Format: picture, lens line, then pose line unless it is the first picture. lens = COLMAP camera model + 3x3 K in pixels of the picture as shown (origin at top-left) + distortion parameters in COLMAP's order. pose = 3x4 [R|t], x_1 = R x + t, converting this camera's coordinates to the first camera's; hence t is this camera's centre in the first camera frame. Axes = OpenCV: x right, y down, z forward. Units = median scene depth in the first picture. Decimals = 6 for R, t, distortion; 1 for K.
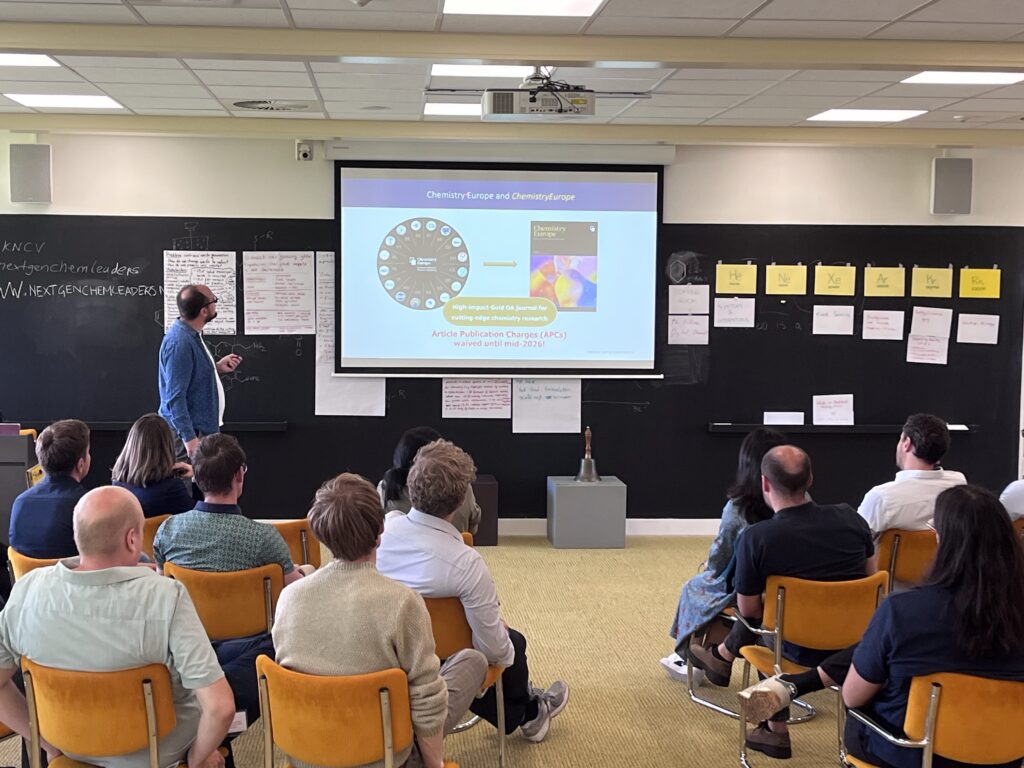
lens RADIAL K [[1511.3, 0, 499.8], [0, 1511.3, 413.0], [0, 0, 1]] dist [0.138869, 0.000000]
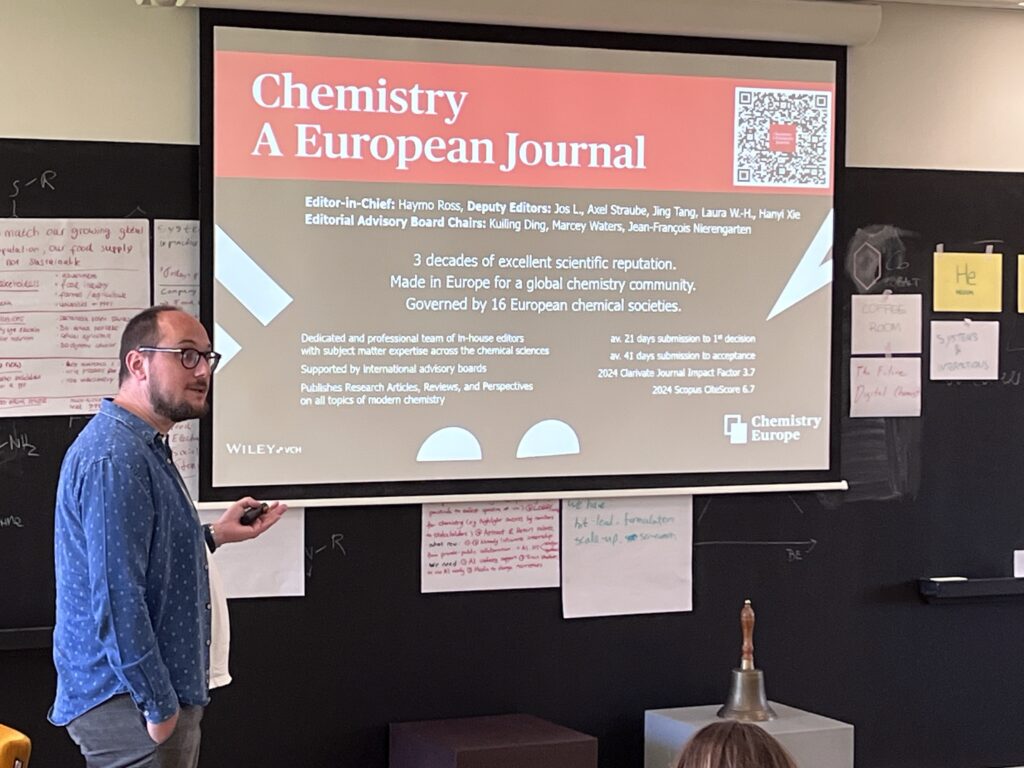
lens RADIAL K [[2538.3, 0, 493.5], [0, 2538.3, 415.2], [0, 0, 1]] dist [0.149340, 0.000000]
pose [[0.925124, -0.019797, 0.379148, -0.300936], [0.027514, 0.999510, -0.014947, -0.037338], [-0.378666, 0.024260, 0.925215, 0.296455]]
